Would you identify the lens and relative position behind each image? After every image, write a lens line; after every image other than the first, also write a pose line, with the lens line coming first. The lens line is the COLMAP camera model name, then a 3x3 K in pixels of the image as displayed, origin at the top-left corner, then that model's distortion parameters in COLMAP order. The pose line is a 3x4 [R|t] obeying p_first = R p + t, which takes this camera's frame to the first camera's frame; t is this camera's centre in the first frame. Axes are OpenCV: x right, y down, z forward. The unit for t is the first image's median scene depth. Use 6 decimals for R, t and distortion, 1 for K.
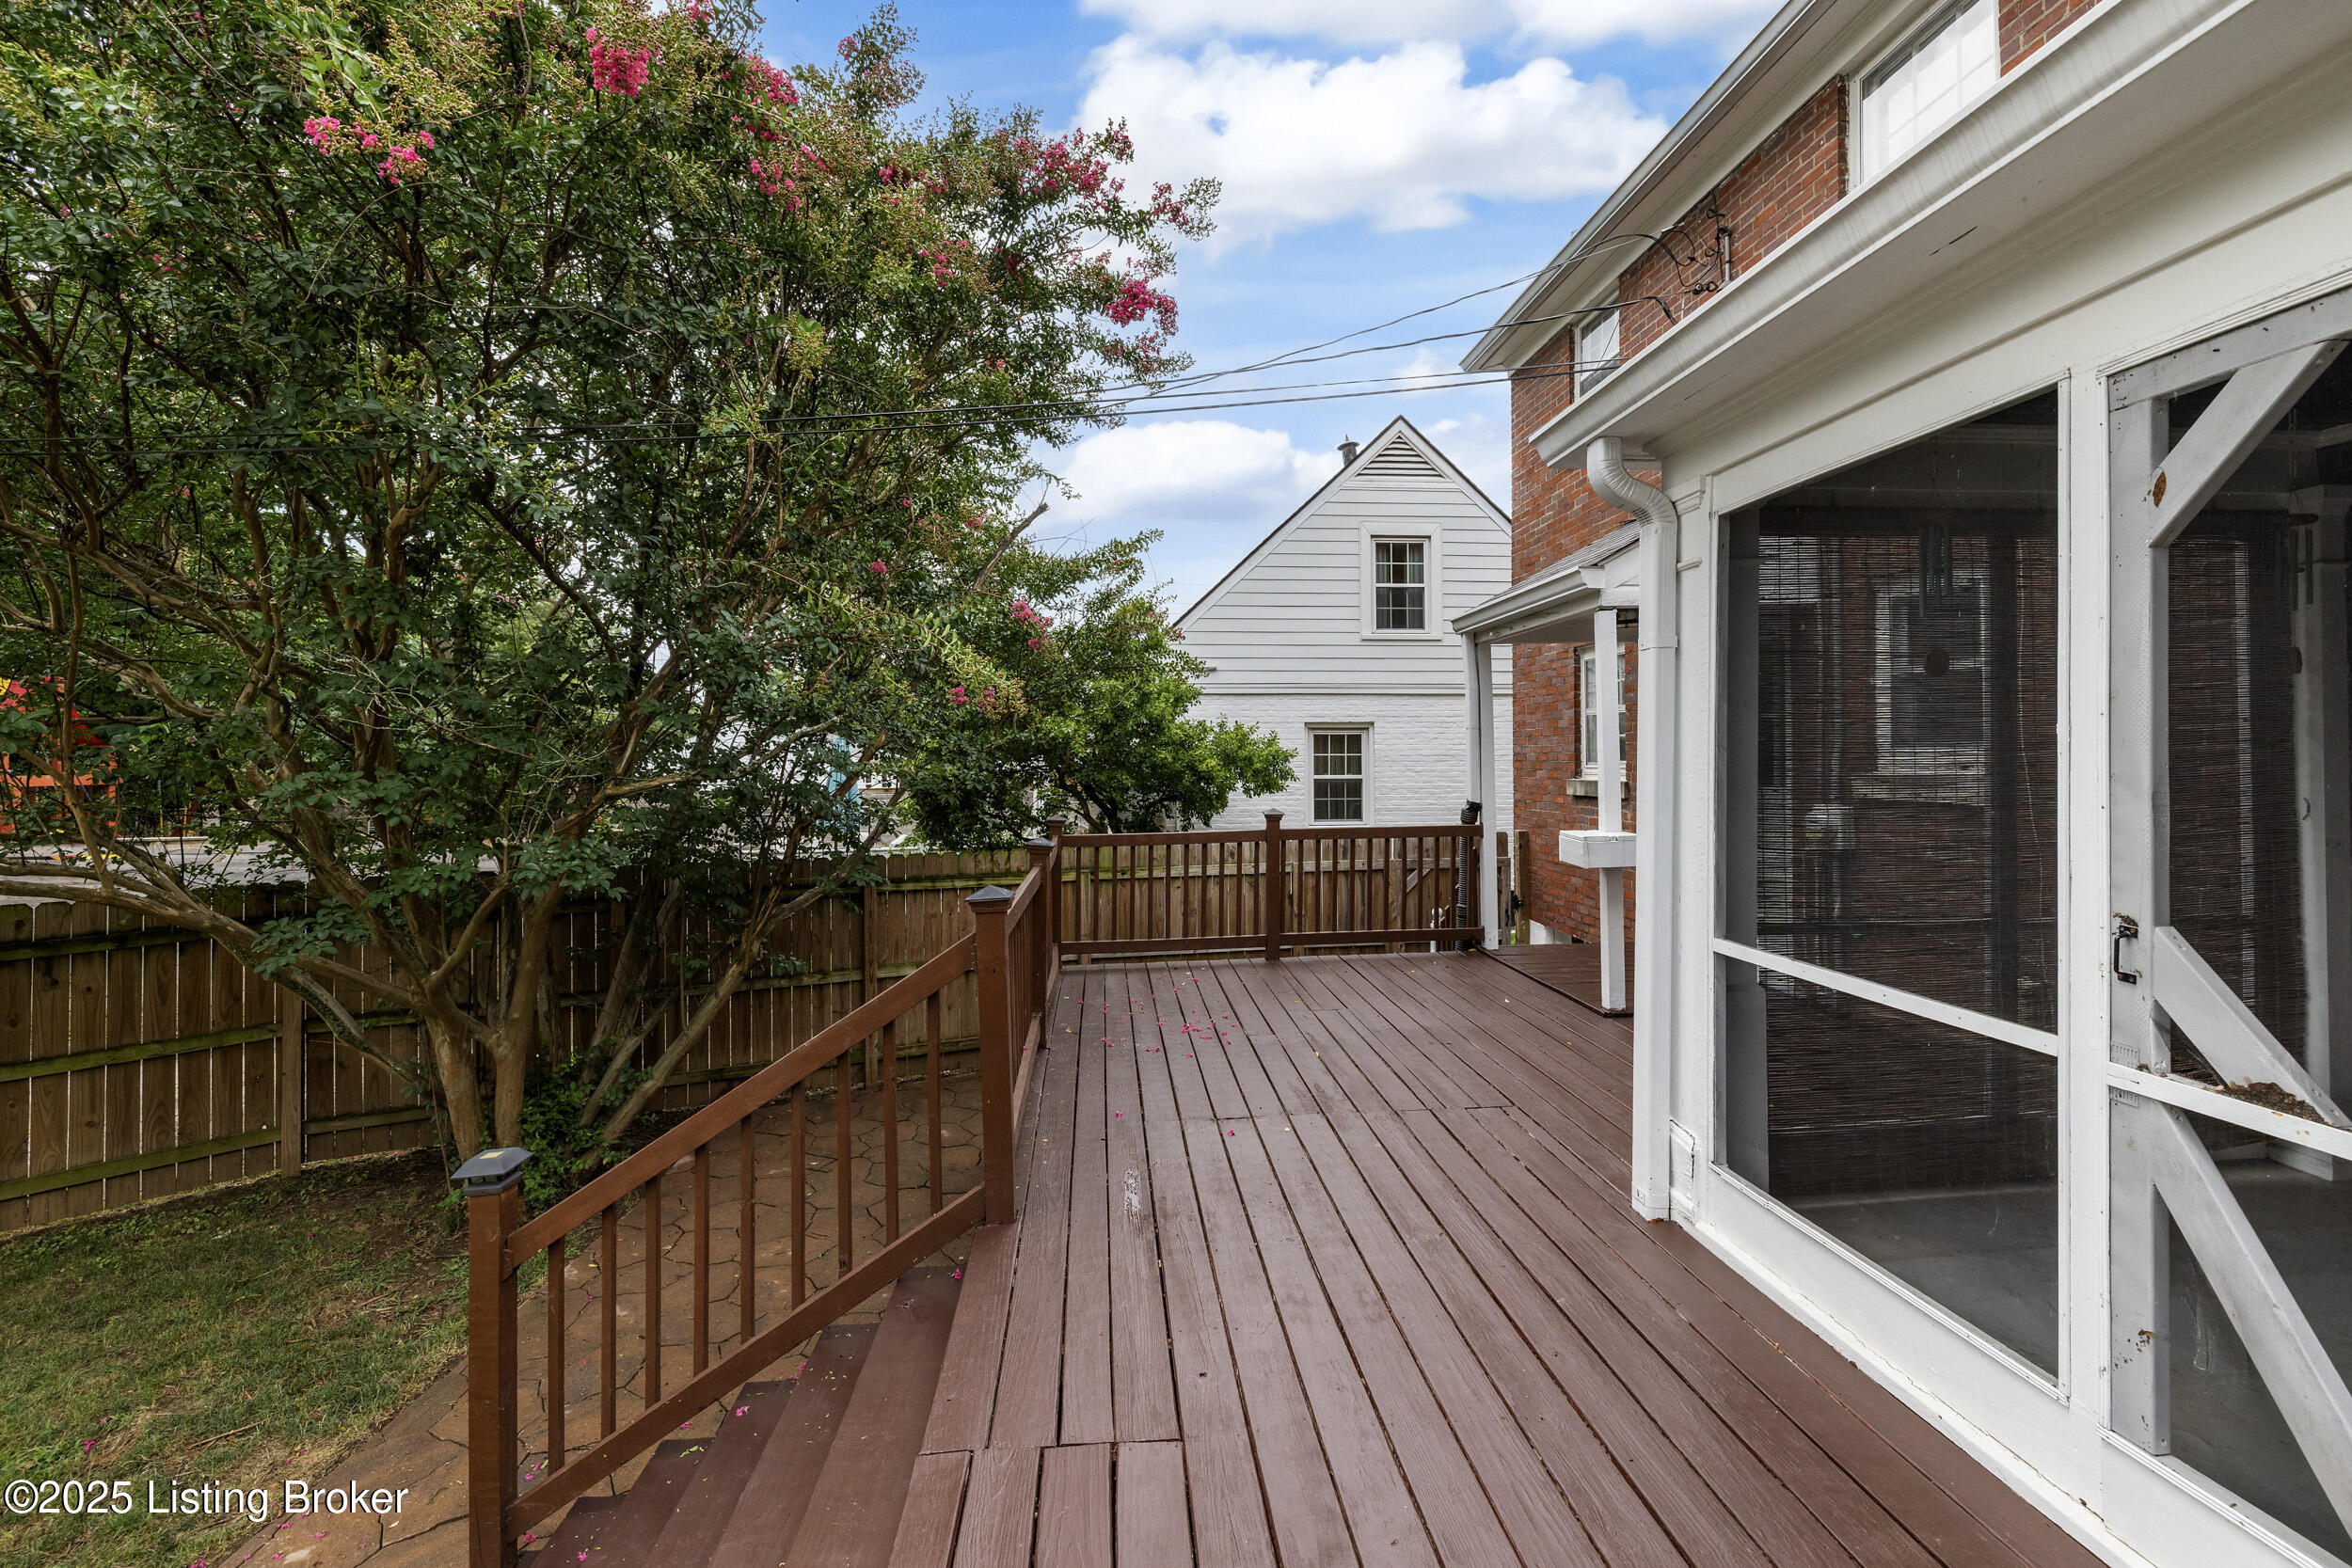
lens RADIAL K [[1024.9, 0, 1176.0], [0, 1024.9, 784.0], [0, 0, 1]] dist [-0.001109, -0.000134]
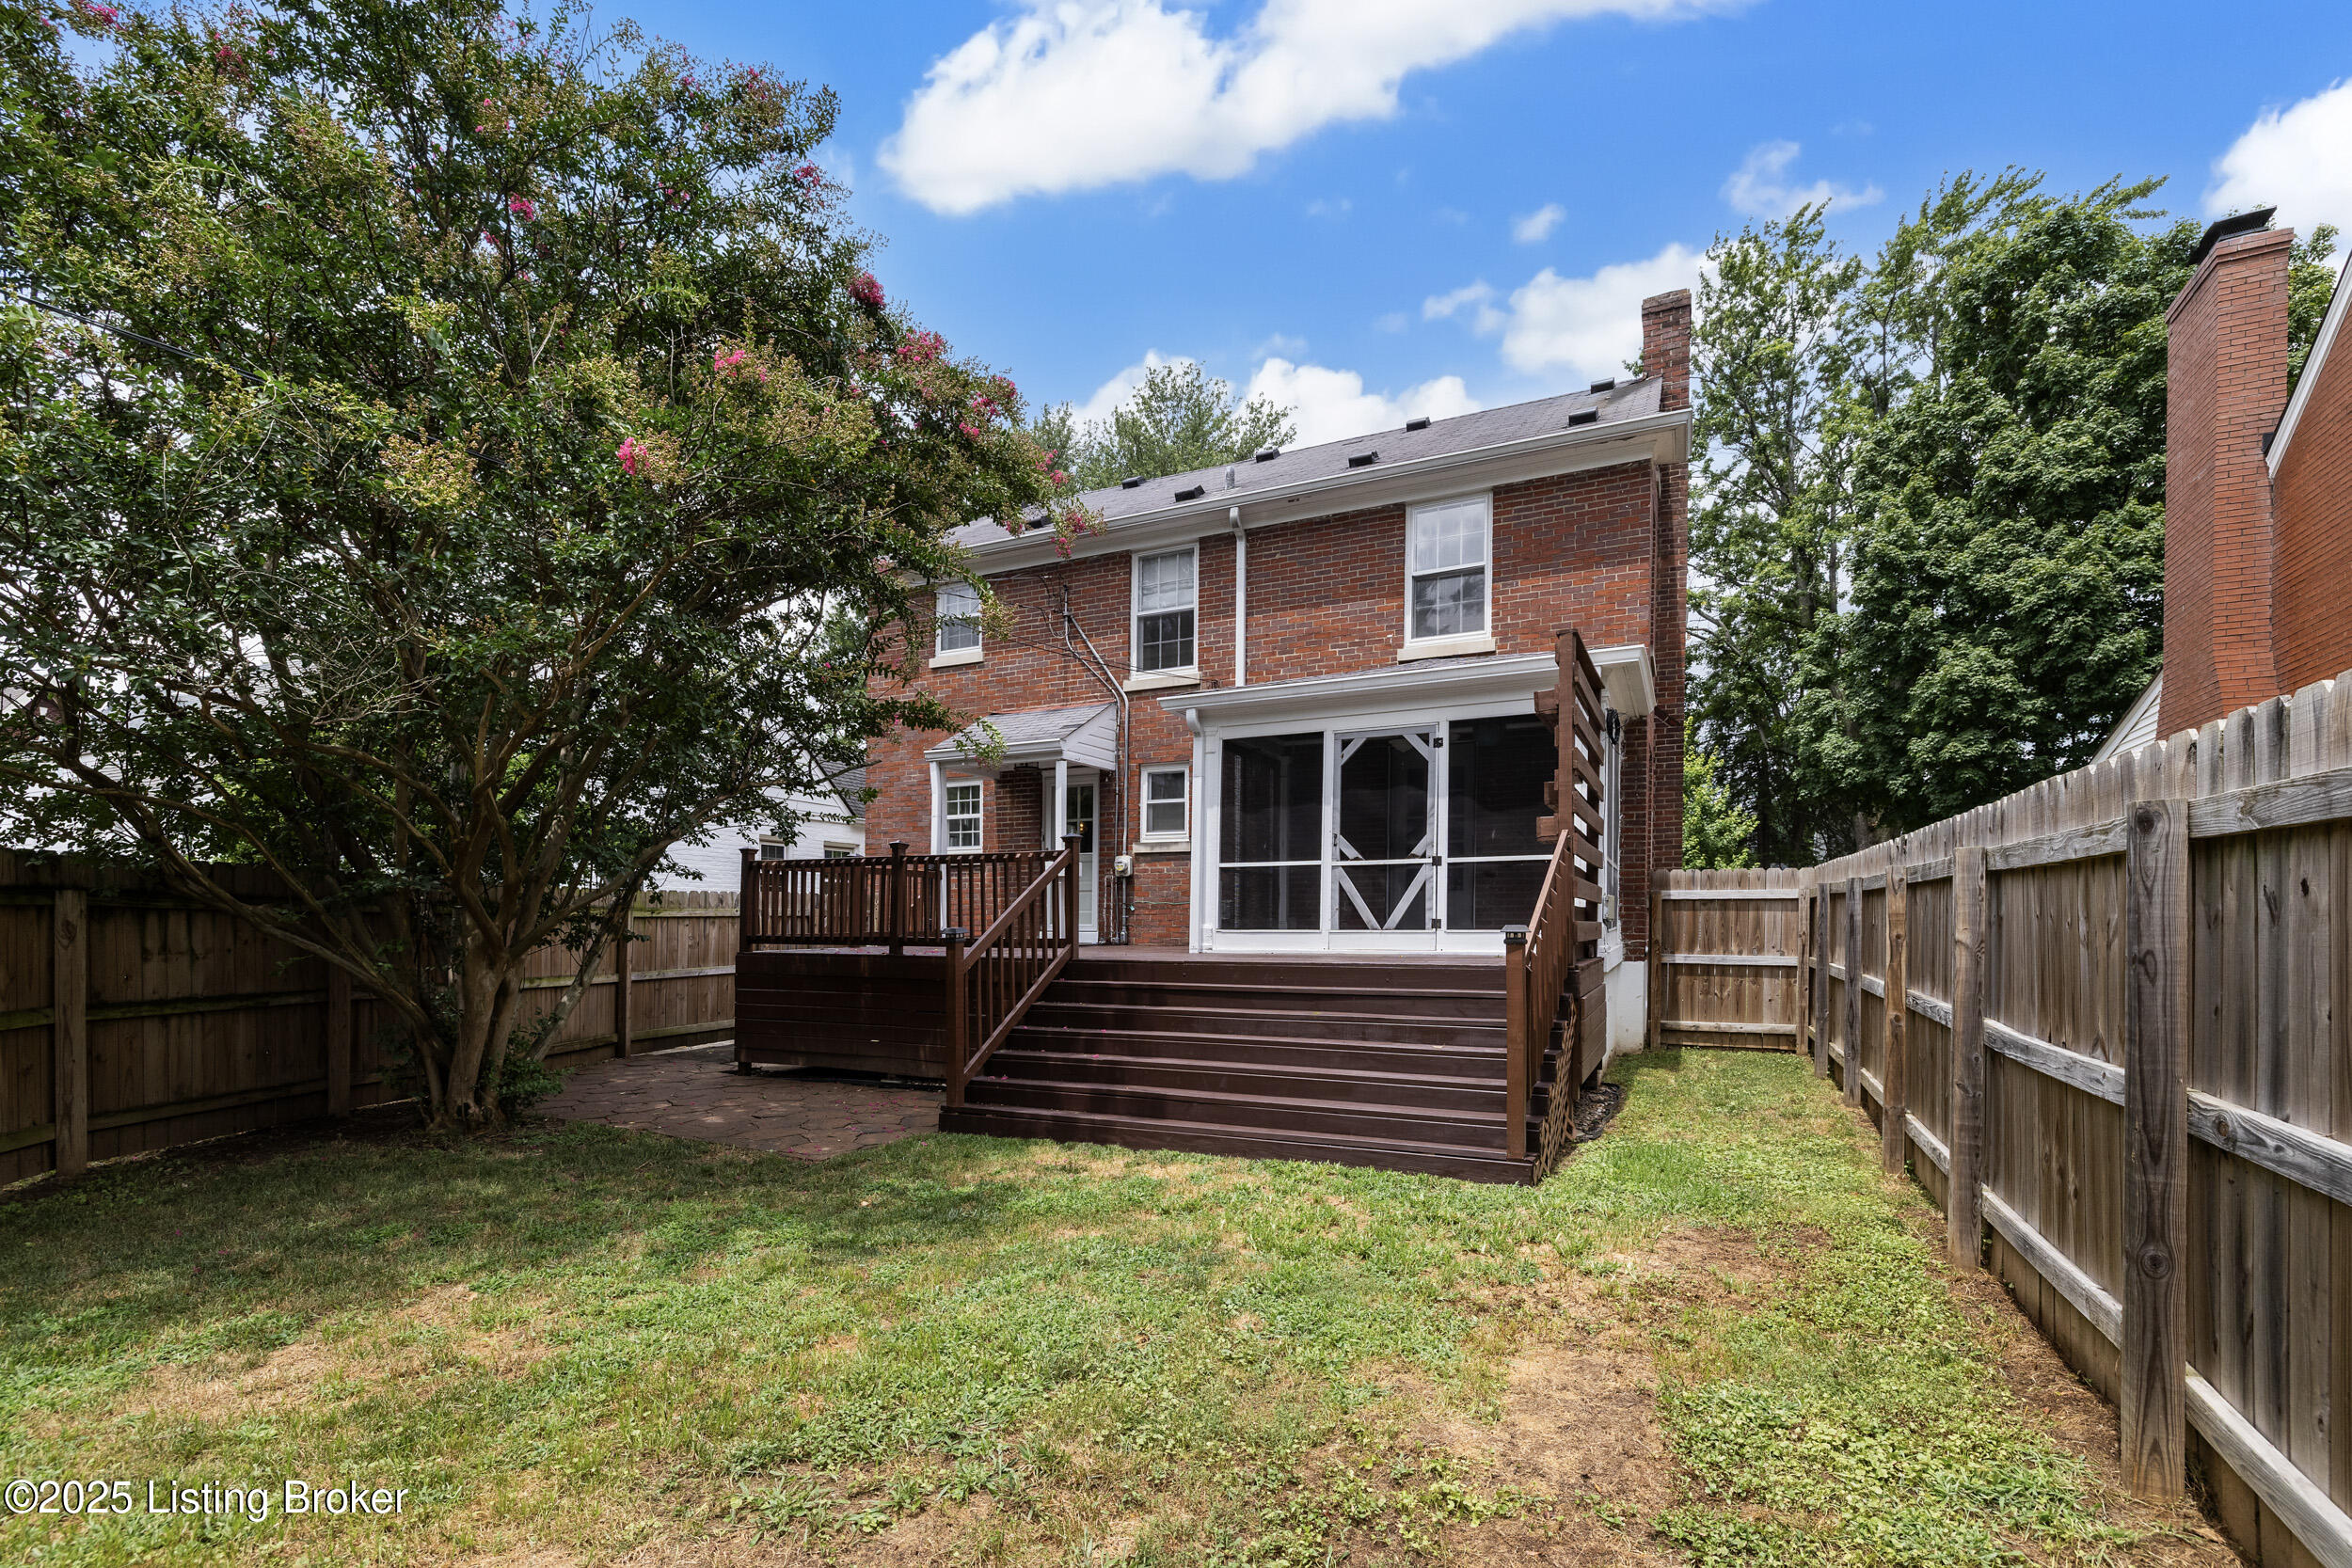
lens RADIAL K [[1076.6, 0, 1169.5], [0, 1076.6, 930.6], [0, 0, 1]] dist [0.002432, 0.000271]
pose [[0.553606, 0.001777, 0.832777, -2.545232], [0.011926, 0.999878, -0.010062, 0.408835], [-0.832694, 0.015502, 0.553517, -0.840297]]
